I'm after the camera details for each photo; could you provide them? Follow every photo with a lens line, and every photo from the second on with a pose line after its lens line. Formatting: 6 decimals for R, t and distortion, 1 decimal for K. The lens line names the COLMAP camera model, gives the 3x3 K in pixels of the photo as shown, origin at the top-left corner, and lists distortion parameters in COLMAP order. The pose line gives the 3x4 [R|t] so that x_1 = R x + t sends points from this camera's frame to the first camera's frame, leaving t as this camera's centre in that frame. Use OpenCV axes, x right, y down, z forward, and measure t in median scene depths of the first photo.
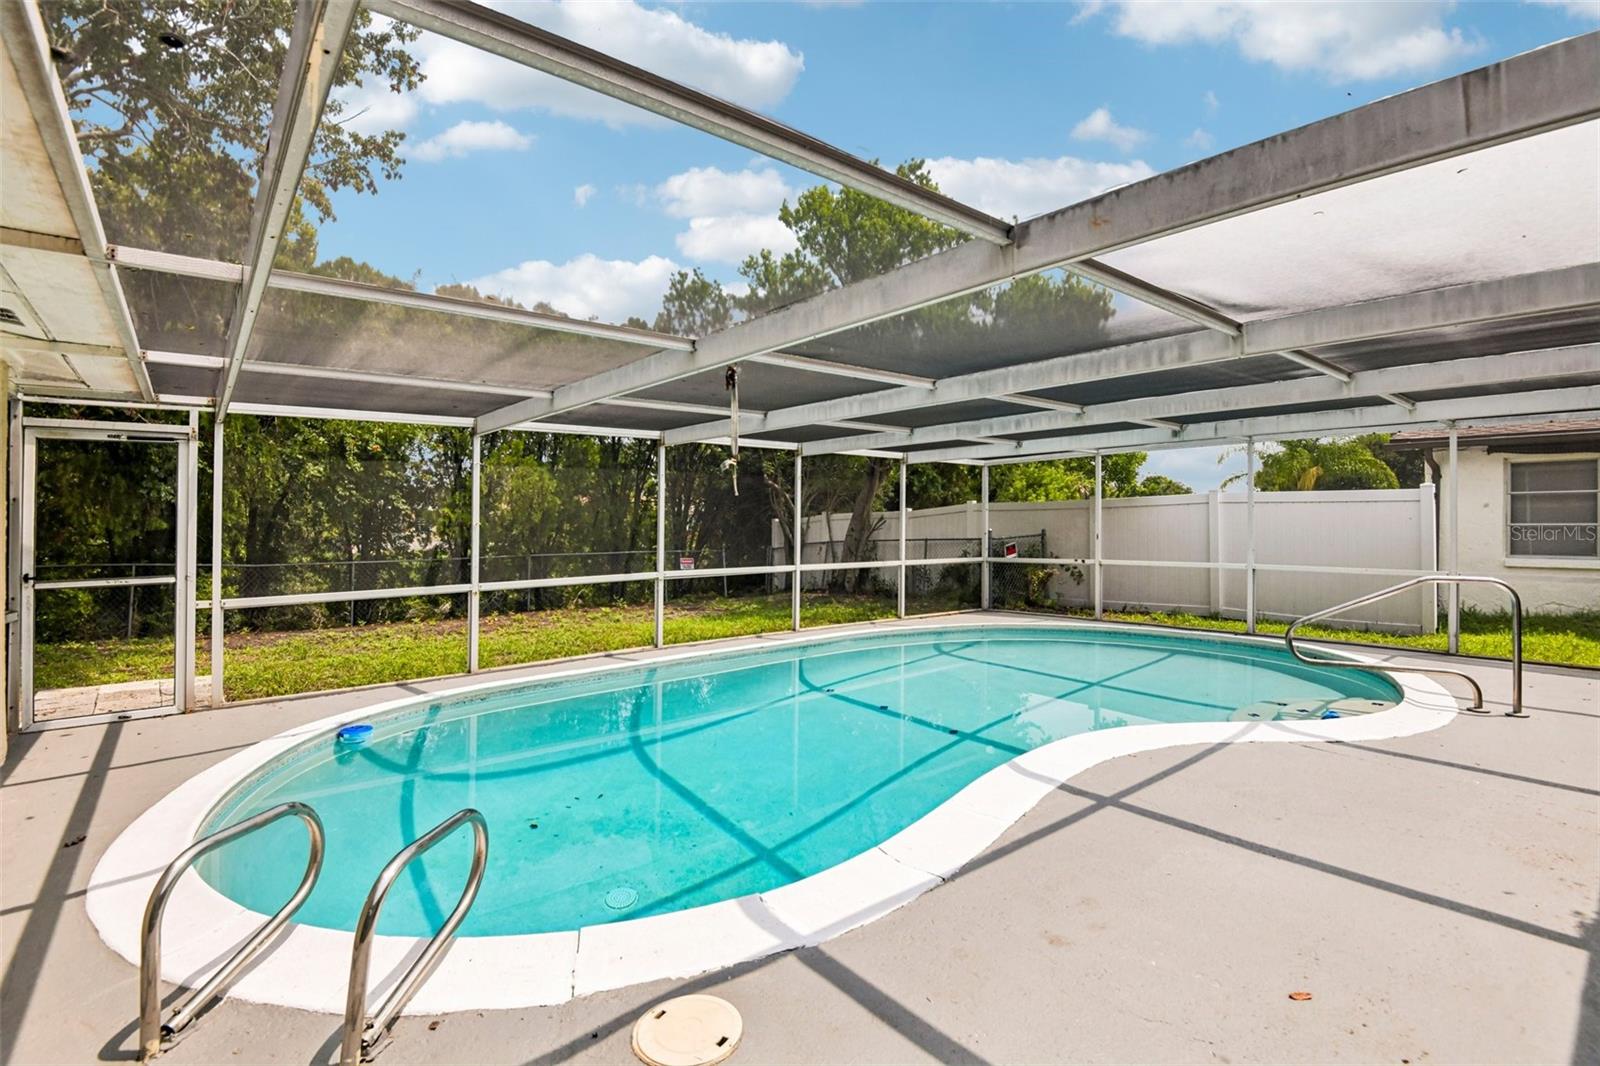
lens RADIAL K [[737.8, 0, 798.8], [0, 737.8, 518.9], [0, 0, 1]] dist [-0.017356, -0.014474]
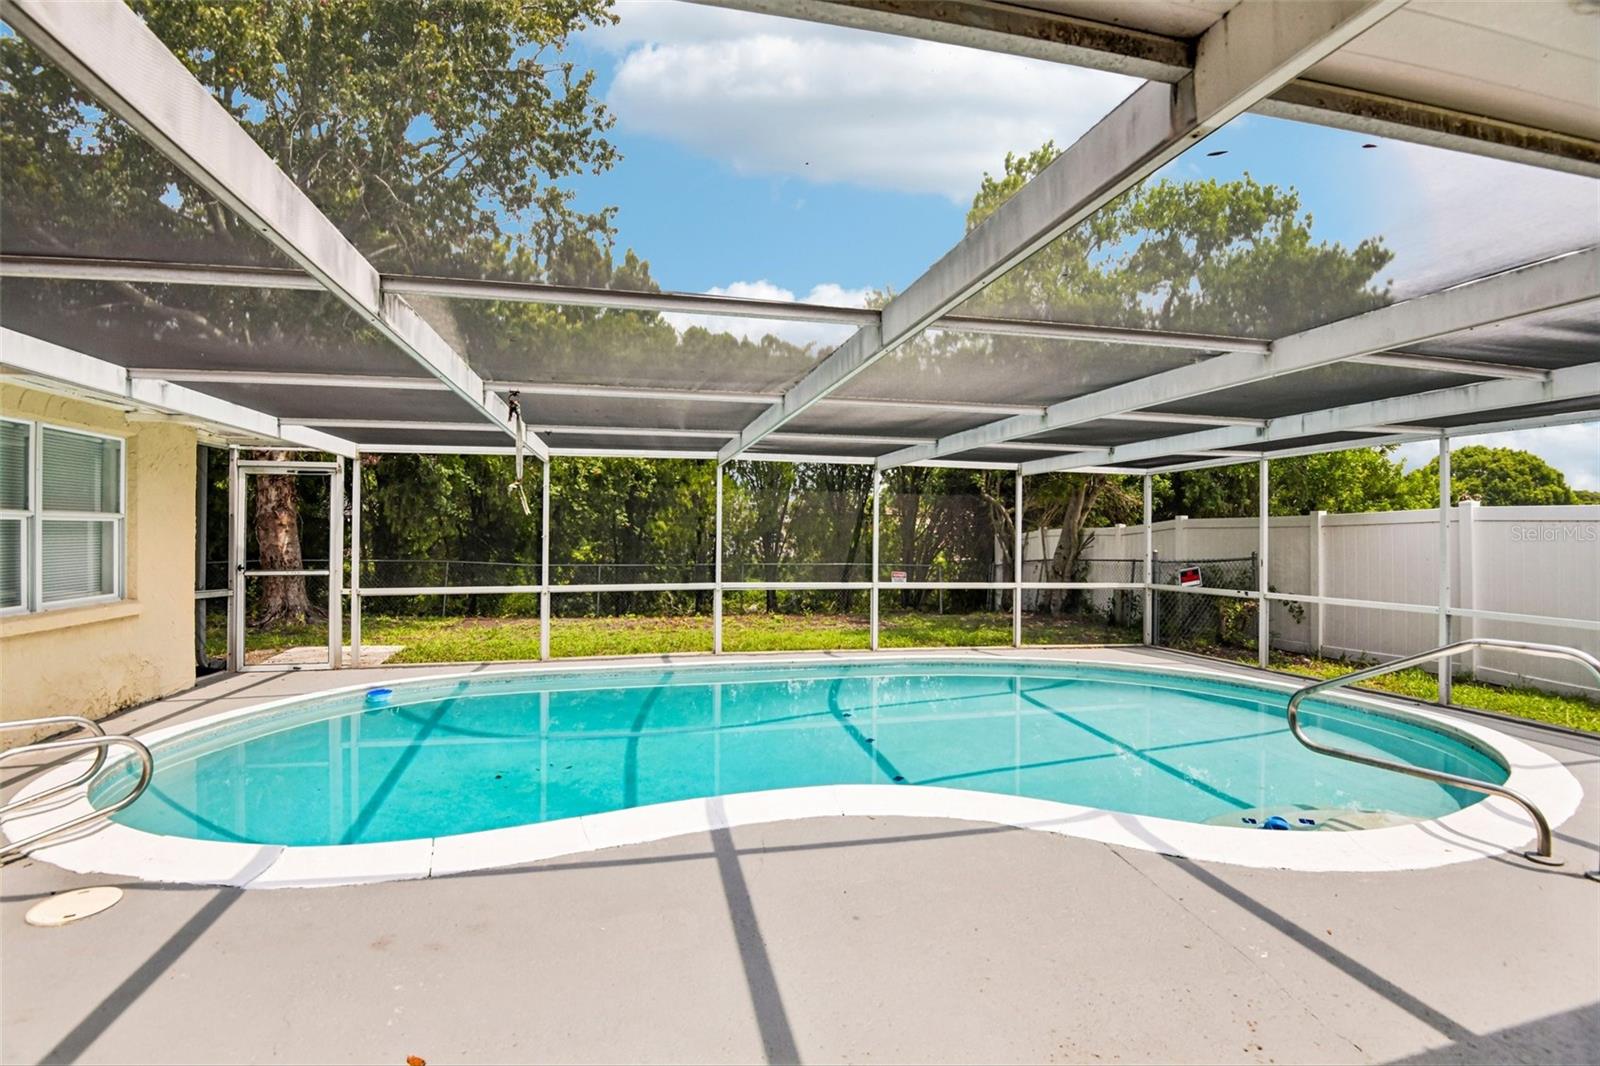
lens RADIAL K [[737.8, 0, 798.8], [0, 737.8, 518.9], [0, 0, 1]] dist [-0.017356, -0.014474]
pose [[0.894564, 0.004952, -0.446913, 0.364294], [-0.012107, 0.999840, -0.013154, -0.007884], [0.446776, 0.017178, 0.894481, 0.087014]]
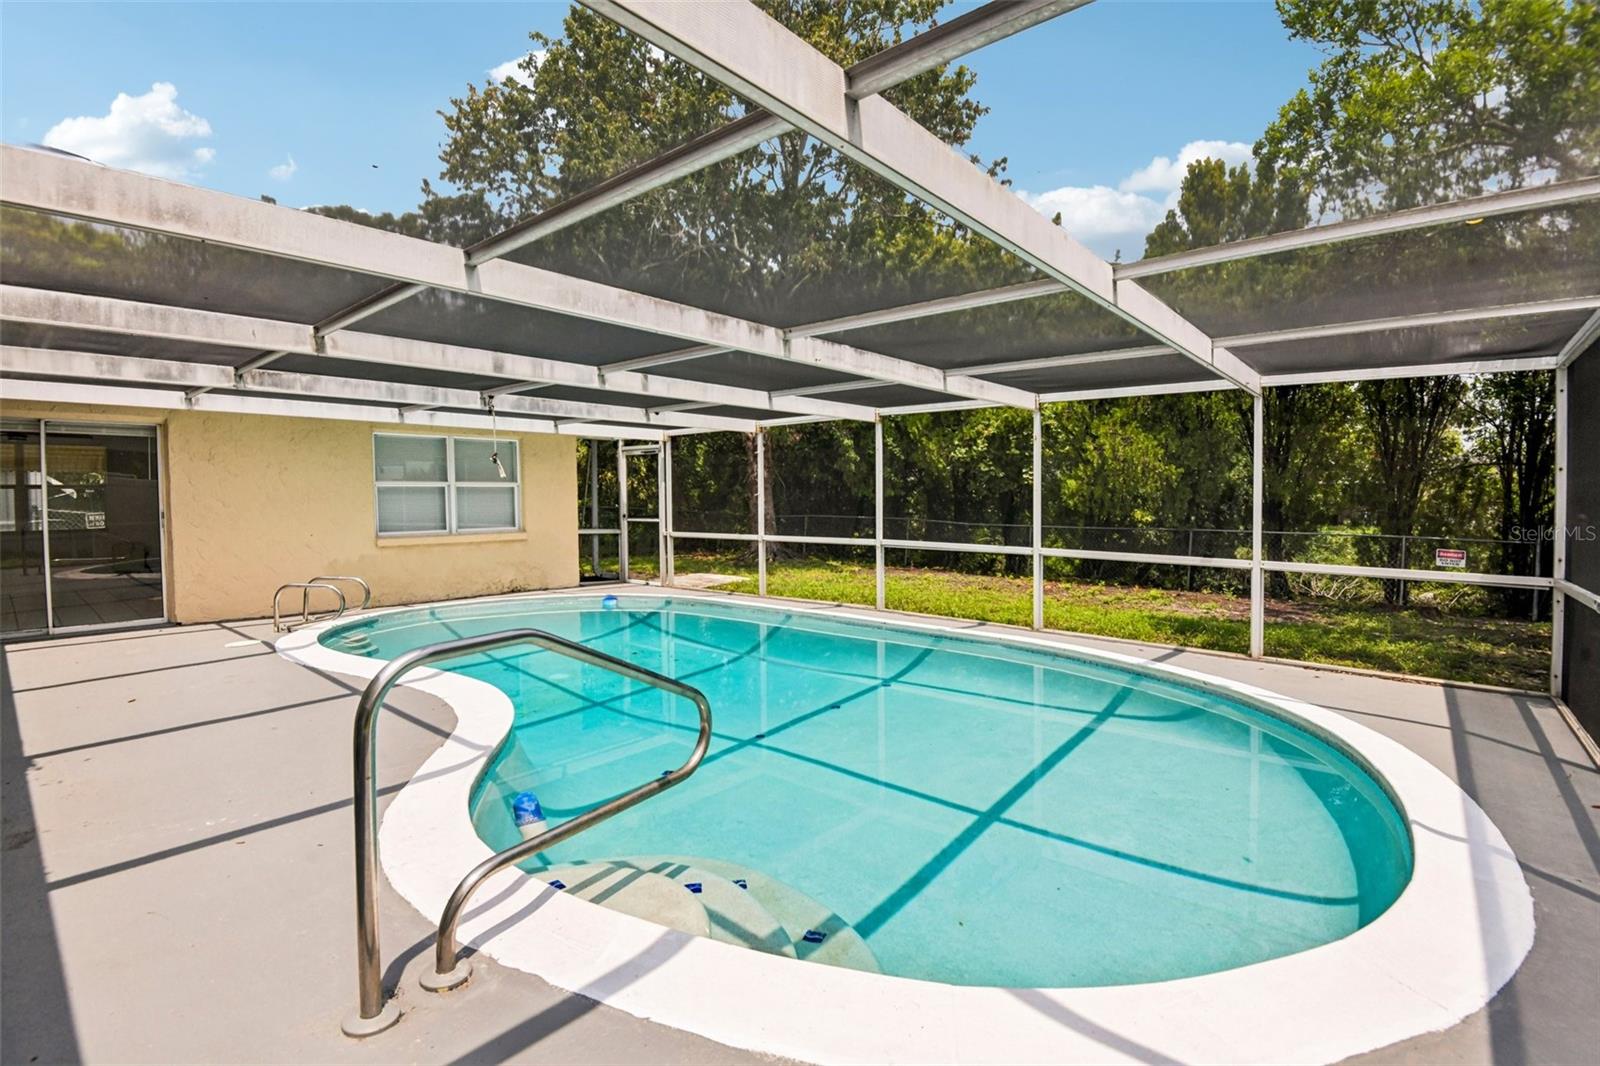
lens RADIAL K [[737.8, 0, 798.8], [0, 737.8, 518.9], [0, 0, 1]] dist [-0.017356, -0.014474]
pose [[0.171496, 0.038636, -0.984427, 0.786647], [0.001321, 0.999221, 0.039447, -0.000756], [0.985184, -0.008066, 0.171311, 0.644525]]
